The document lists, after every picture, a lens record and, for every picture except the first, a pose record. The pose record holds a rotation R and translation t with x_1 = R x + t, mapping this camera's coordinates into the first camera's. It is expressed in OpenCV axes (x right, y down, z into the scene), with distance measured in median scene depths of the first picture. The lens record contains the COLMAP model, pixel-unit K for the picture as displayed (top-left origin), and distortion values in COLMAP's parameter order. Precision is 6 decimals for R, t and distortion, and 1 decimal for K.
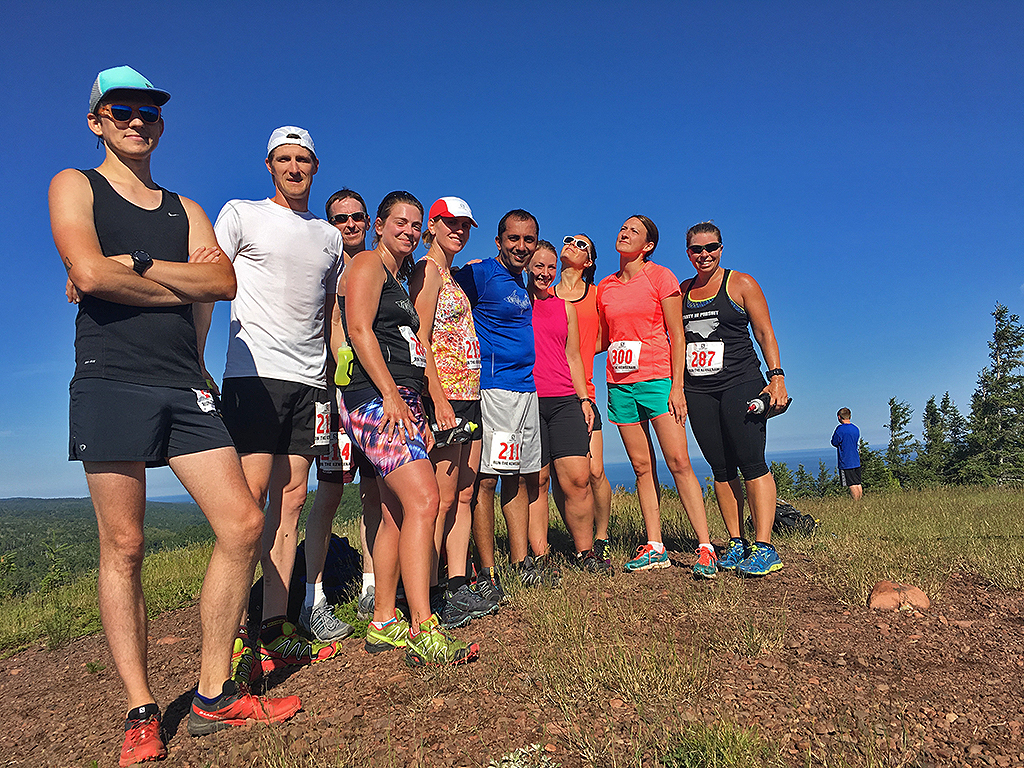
lens RADIAL K [[856.1, 0, 512.0], [0, 856.1, 383.0], [0, 0, 1]] dist [-0.002847, -0.001585]
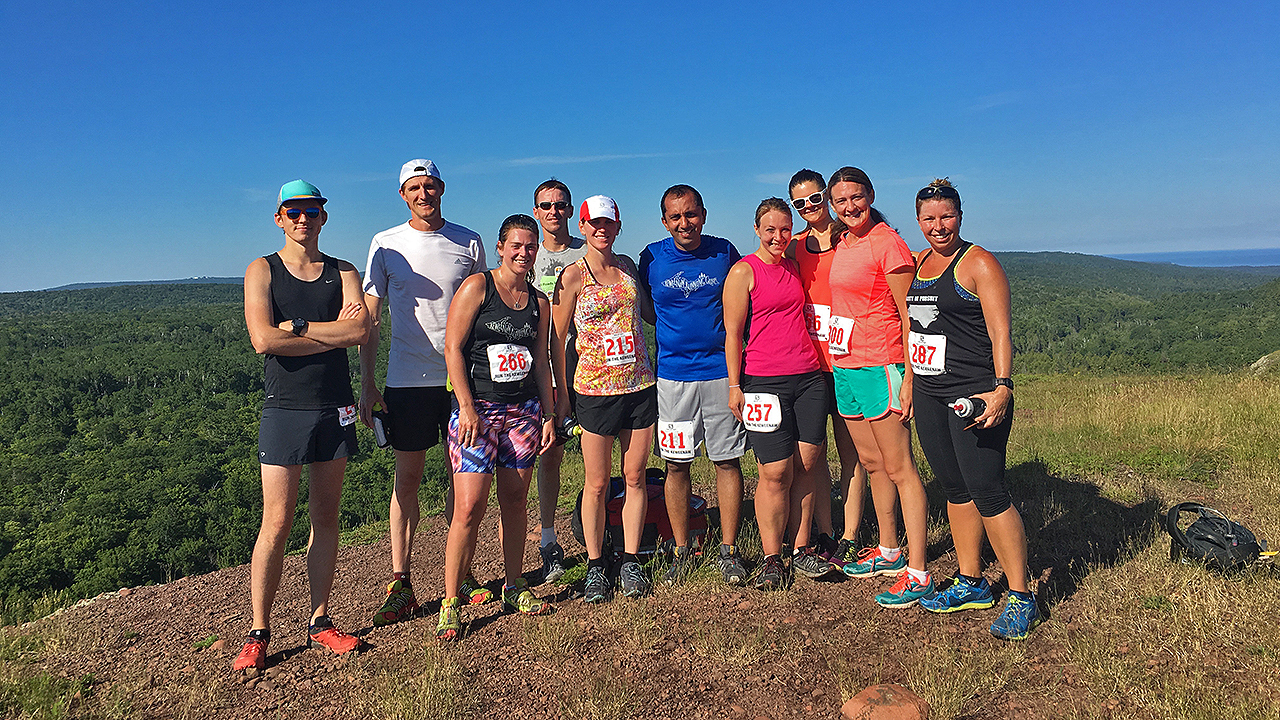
lens RADIAL K [[1078.9, 0, 638.5], [0, 1078.9, 361.7], [0, 0, 1]] dist [-0.004210, -0.003354]
pose [[0.578019, 0.168785, -0.798377, 0.859110], [0.107312, 0.954156, 0.279412, -0.324186], [0.808936, -0.247180, 0.533408, 0.265484]]
